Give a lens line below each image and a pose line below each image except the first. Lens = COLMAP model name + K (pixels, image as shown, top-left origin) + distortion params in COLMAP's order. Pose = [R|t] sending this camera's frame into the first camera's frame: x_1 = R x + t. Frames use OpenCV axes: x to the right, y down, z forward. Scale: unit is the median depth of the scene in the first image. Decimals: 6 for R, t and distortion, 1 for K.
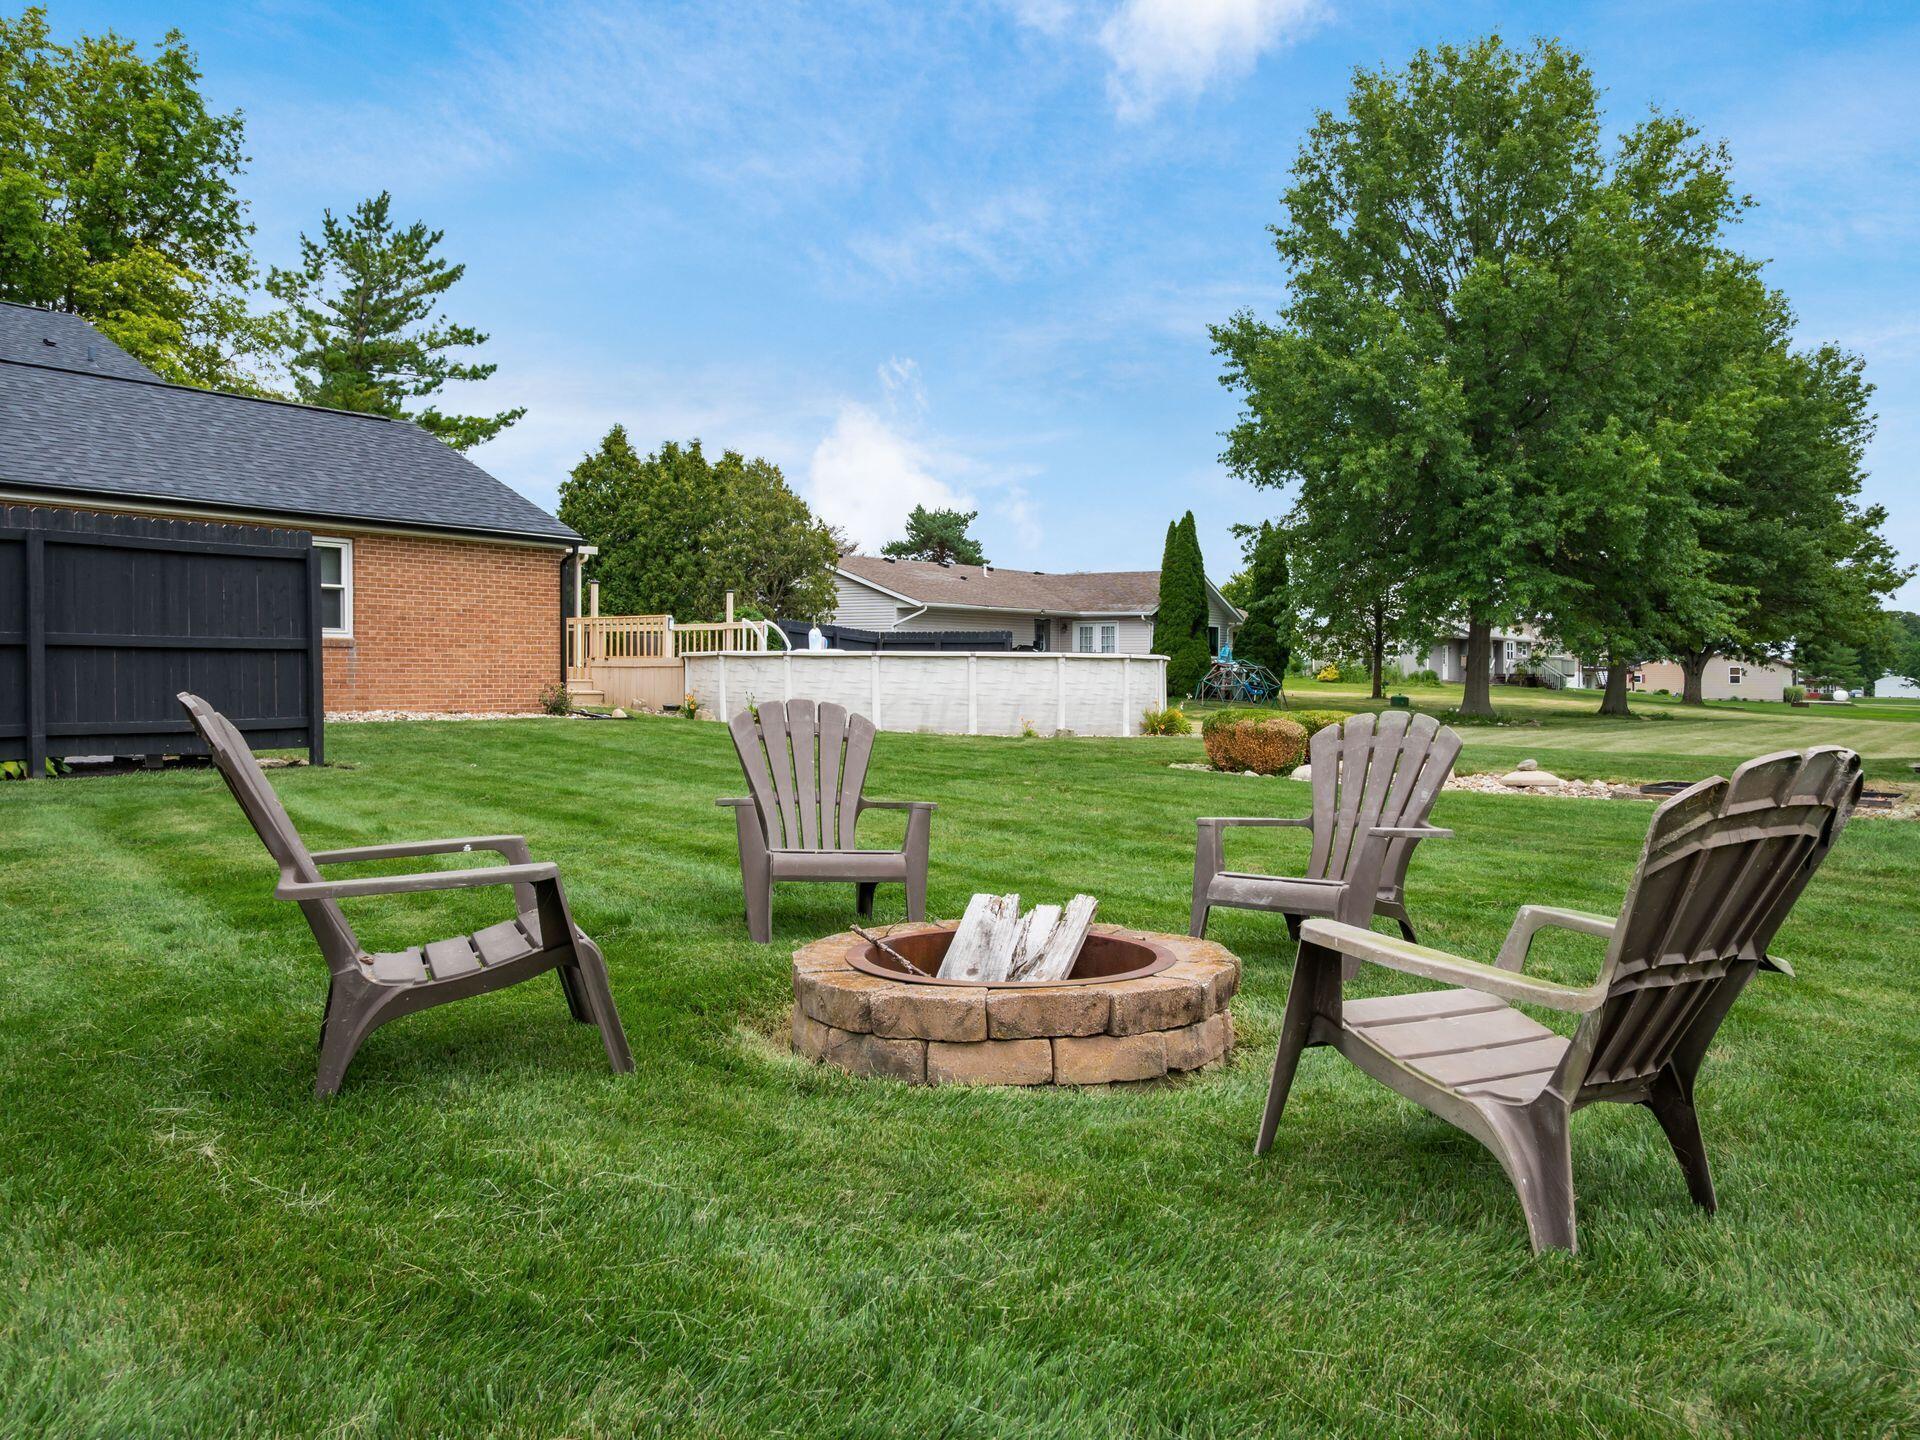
lens RADIAL K [[1422.4, 0, 960.3], [0, 1422.4, 740.4], [0, 0, 1]] dist [-0.001409, 0.004215]
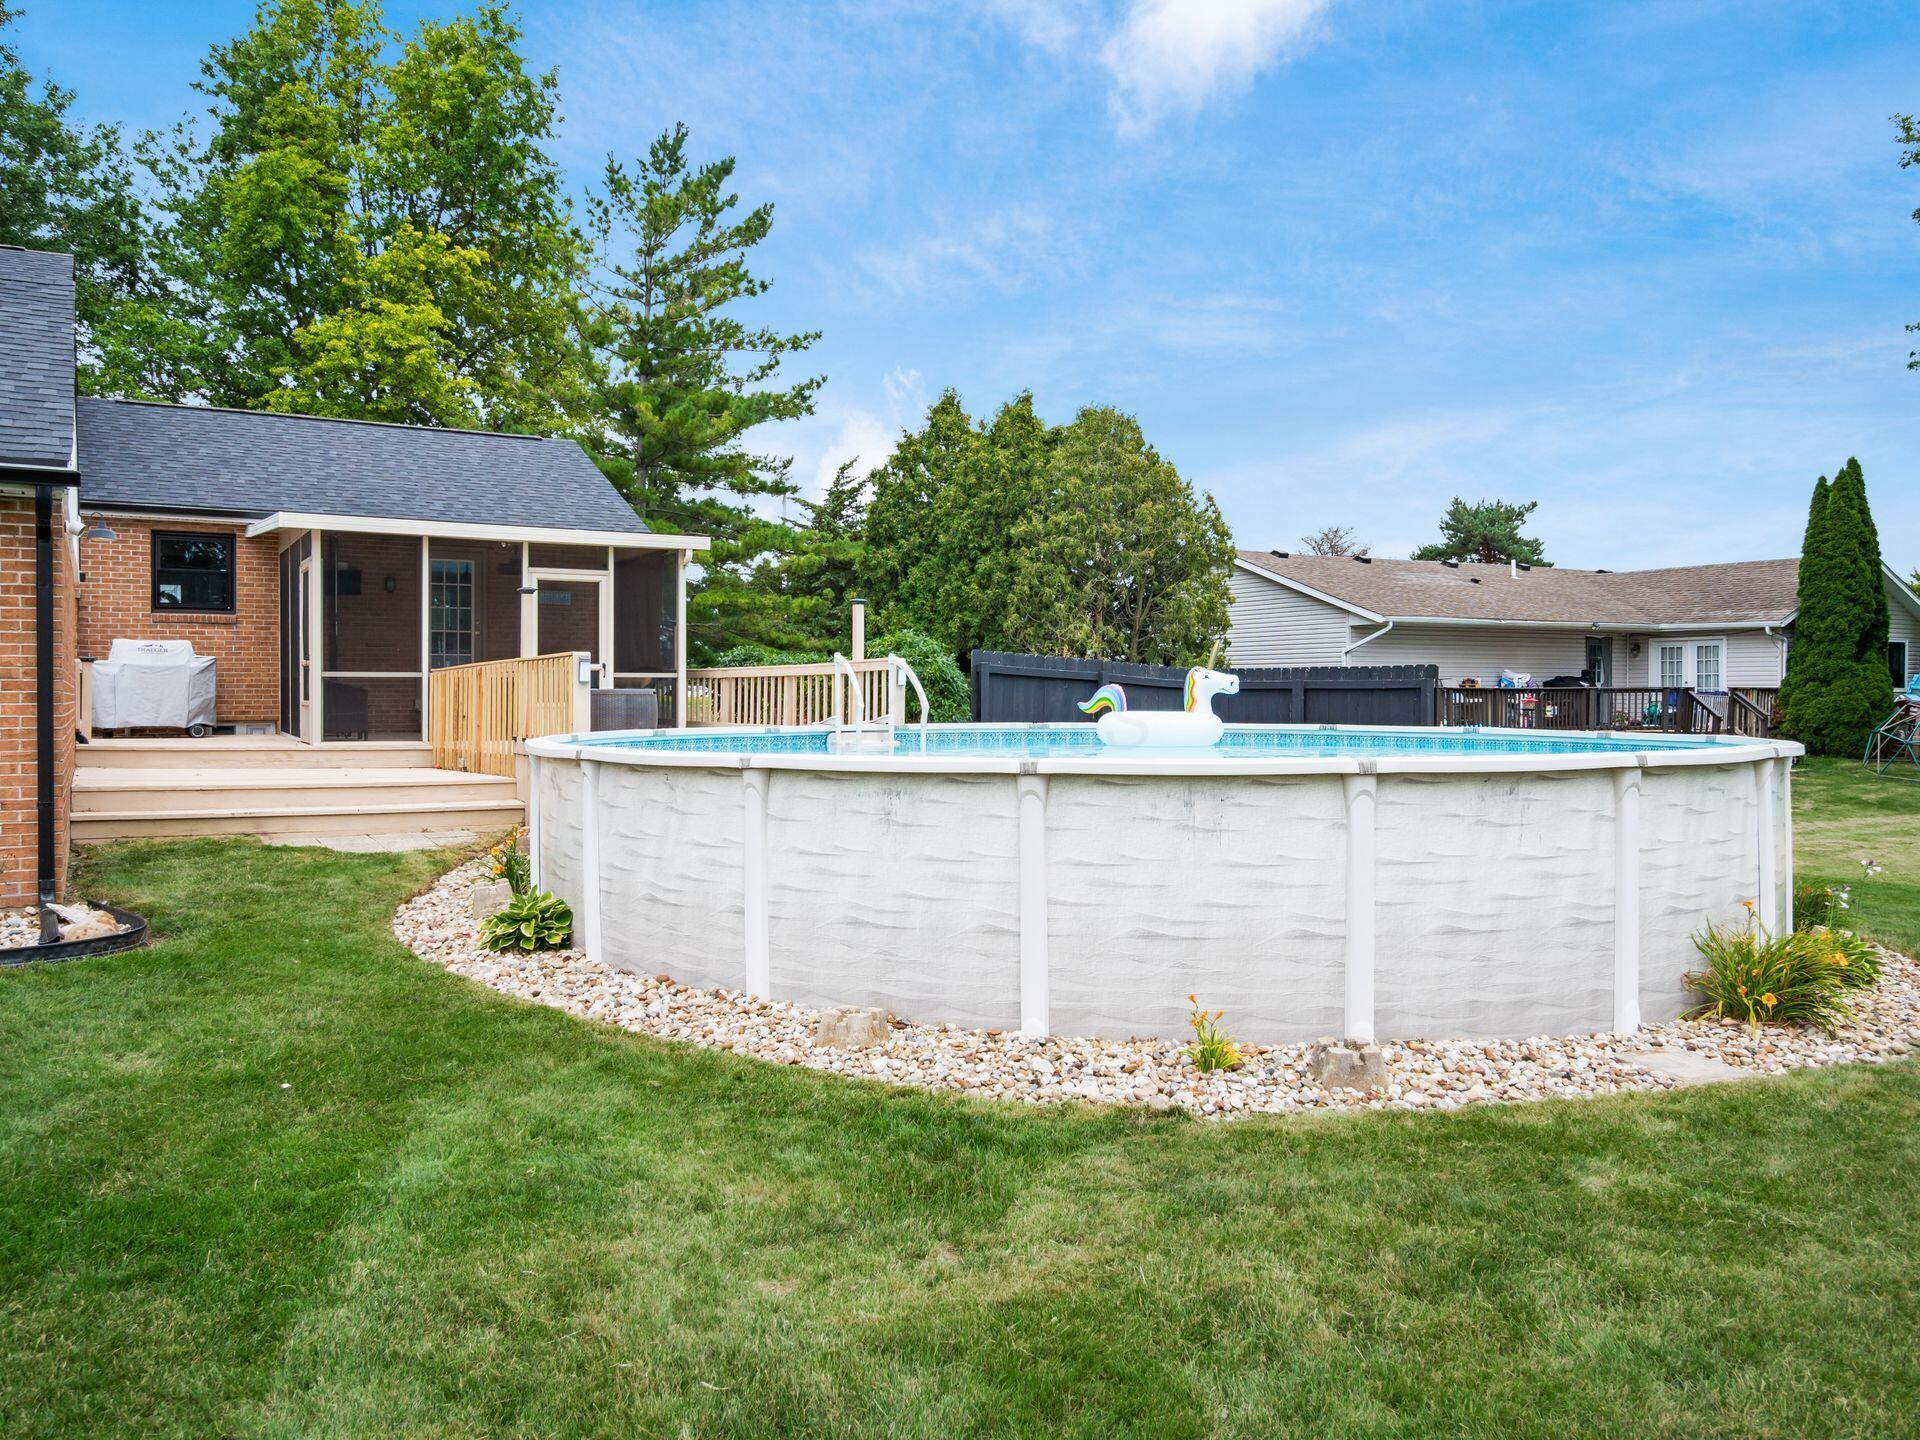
lens RADIAL K [[1422.4, 0, 960.3], [0, 1422.4, 740.4], [0, 0, 1]] dist [-0.001409, 0.004215]
pose [[0.921794, 0.003136, -0.387667, 0.048483], [-0.010176, 0.999818, -0.016109, -0.026767], [0.387547, 0.018794, 0.921659, 0.315162]]
